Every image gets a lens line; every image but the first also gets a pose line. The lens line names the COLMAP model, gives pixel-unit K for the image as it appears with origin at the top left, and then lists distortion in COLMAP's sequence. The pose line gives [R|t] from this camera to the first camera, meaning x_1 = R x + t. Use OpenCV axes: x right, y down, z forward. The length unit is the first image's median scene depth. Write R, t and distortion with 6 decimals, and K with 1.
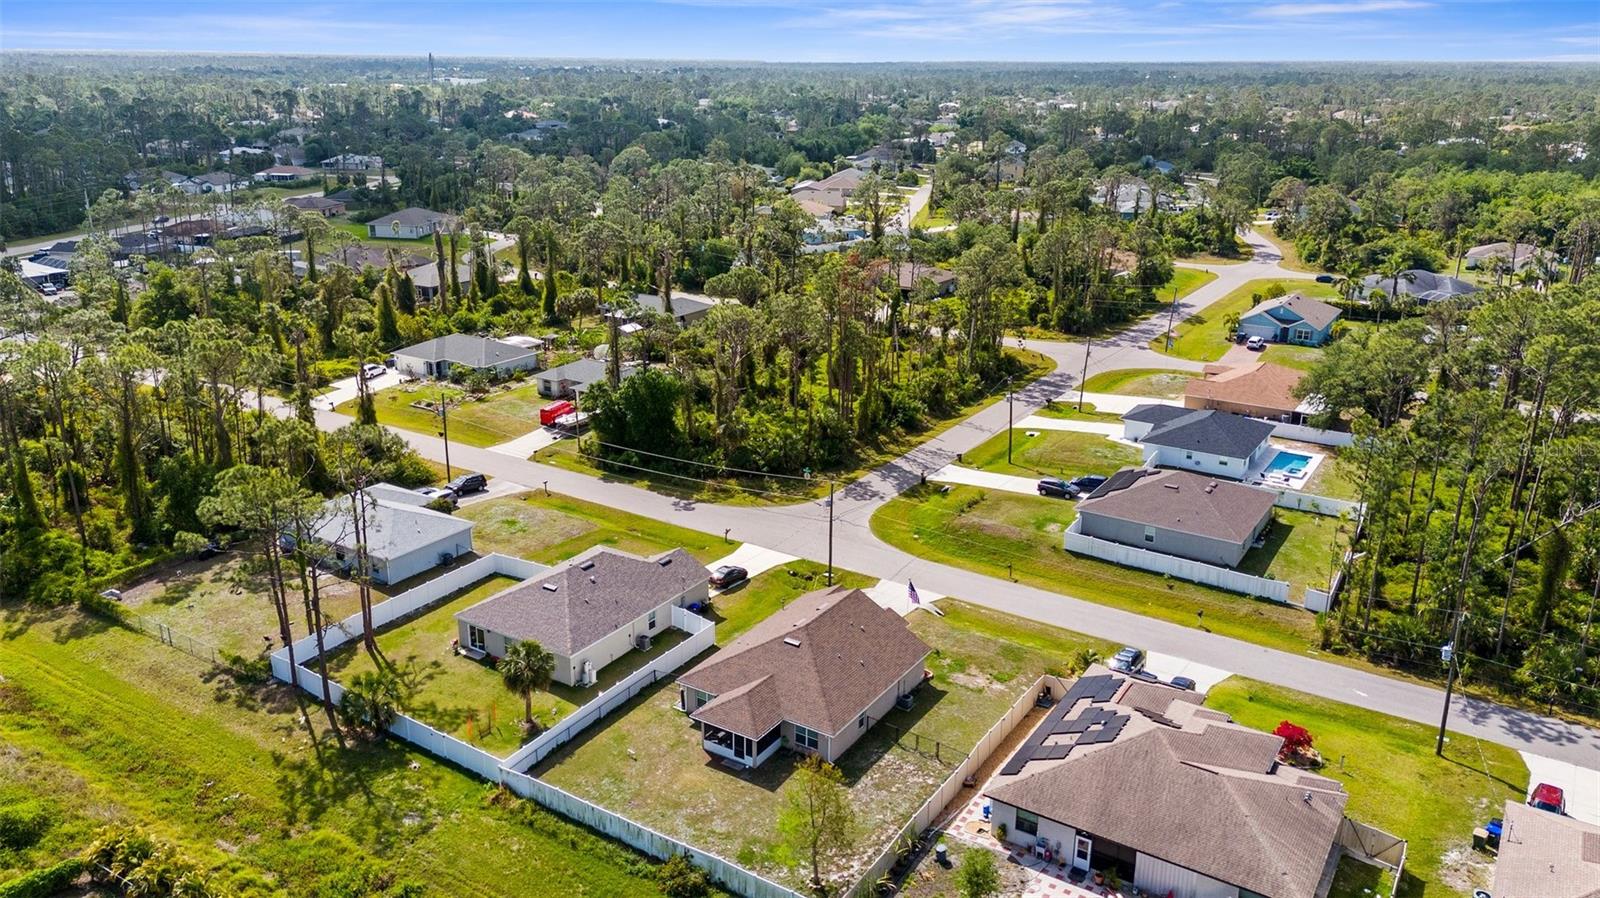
lens RADIAL K [[1168.7, 0, 788.2], [0, 1168.7, 449.6], [0, 0, 1]] dist [0.143640, -0.220984]
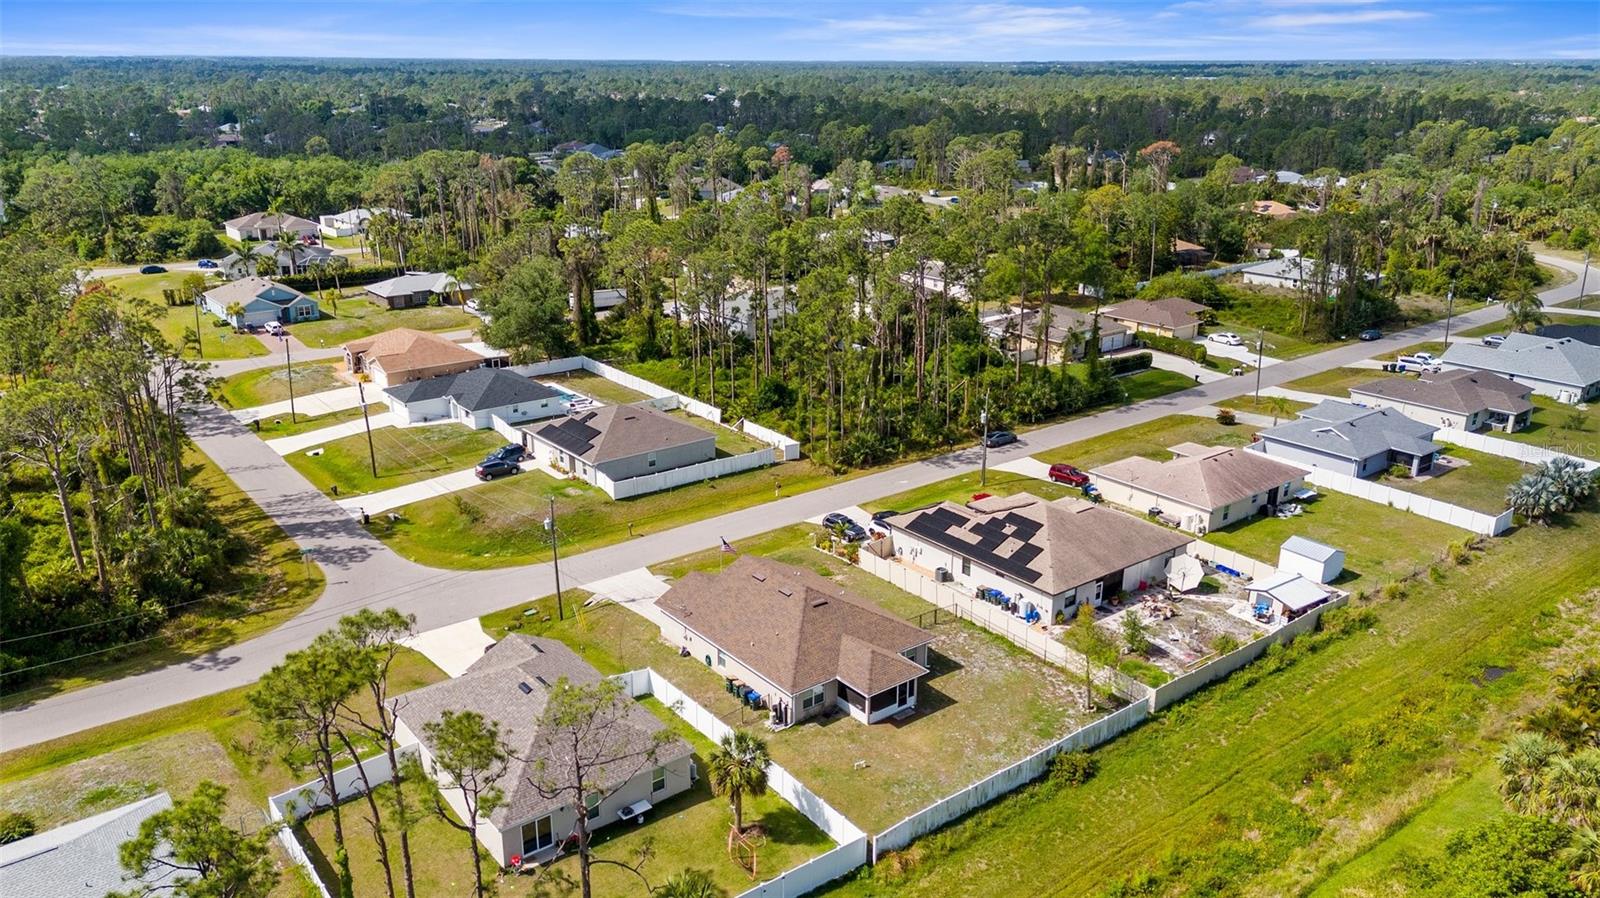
lens RADIAL K [[1168.7, 0, 788.2], [0, 1168.7, 449.6], [0, 0, 1]] dist [0.143640, -0.220984]
pose [[0.334367, -0.303531, 0.892226, -0.554501], [0.297501, 0.932304, 0.205676, -0.110533], [-0.894255, 0.196667, 0.402033, 0.387931]]
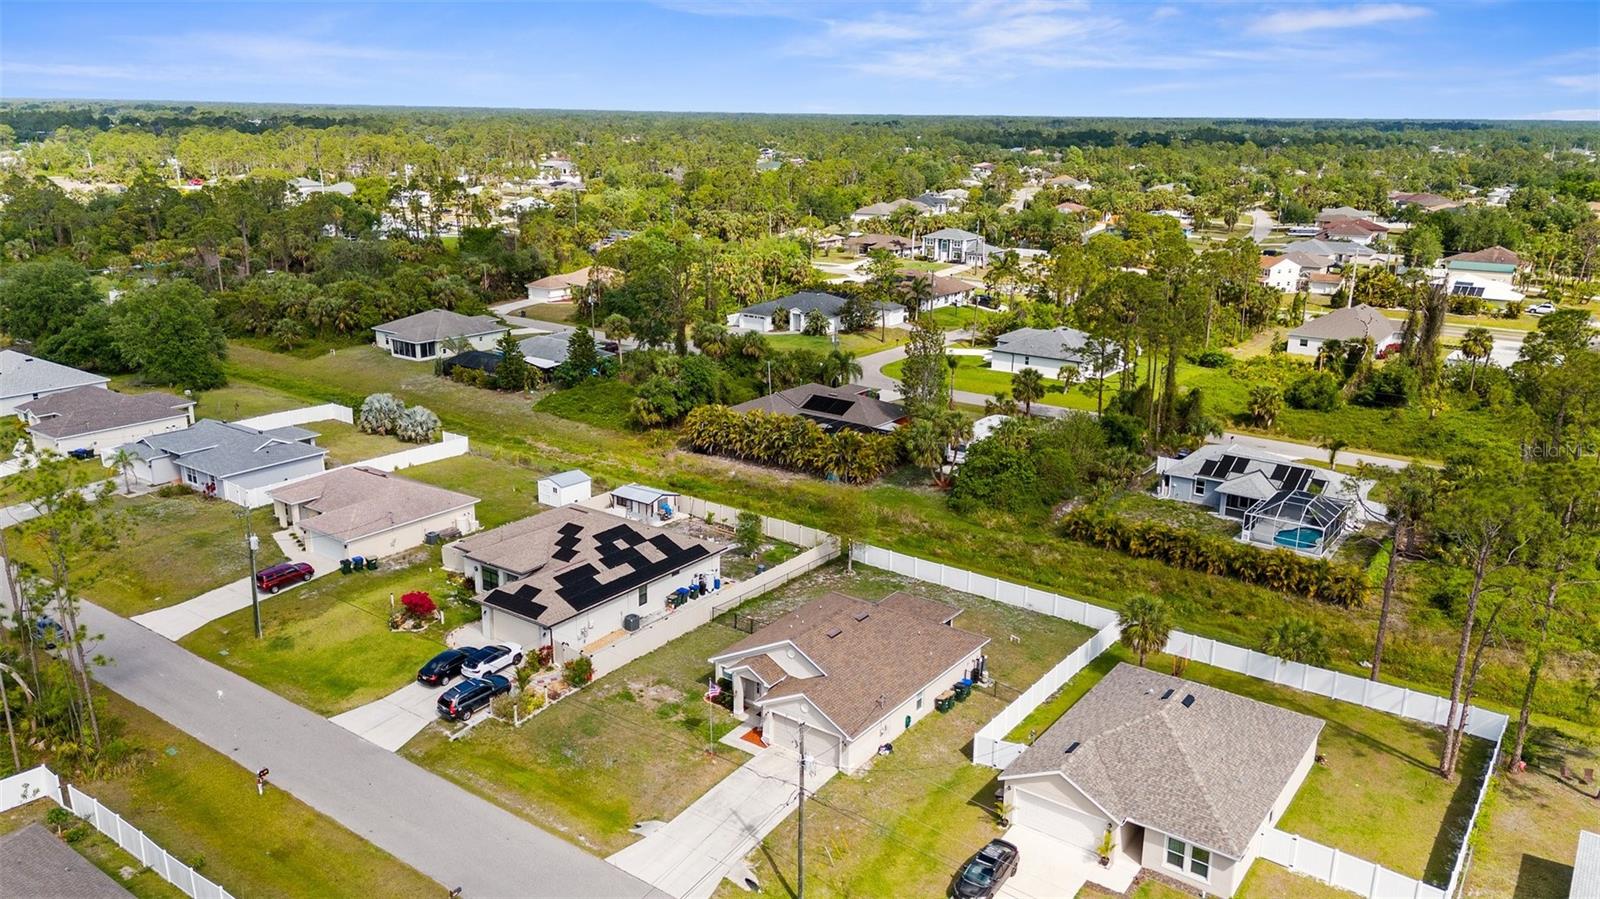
lens RADIAL K [[1168.7, 0, 788.2], [0, 1168.7, 450.1], [0, 0, 1]] dist [0.143640, -0.220984]
pose [[-0.997922, -0.032991, 0.055345, 0.017539], [0.003643, 0.828704, 0.559675, -0.308080], [-0.064329, 0.558713, -0.826862, 1.124852]]
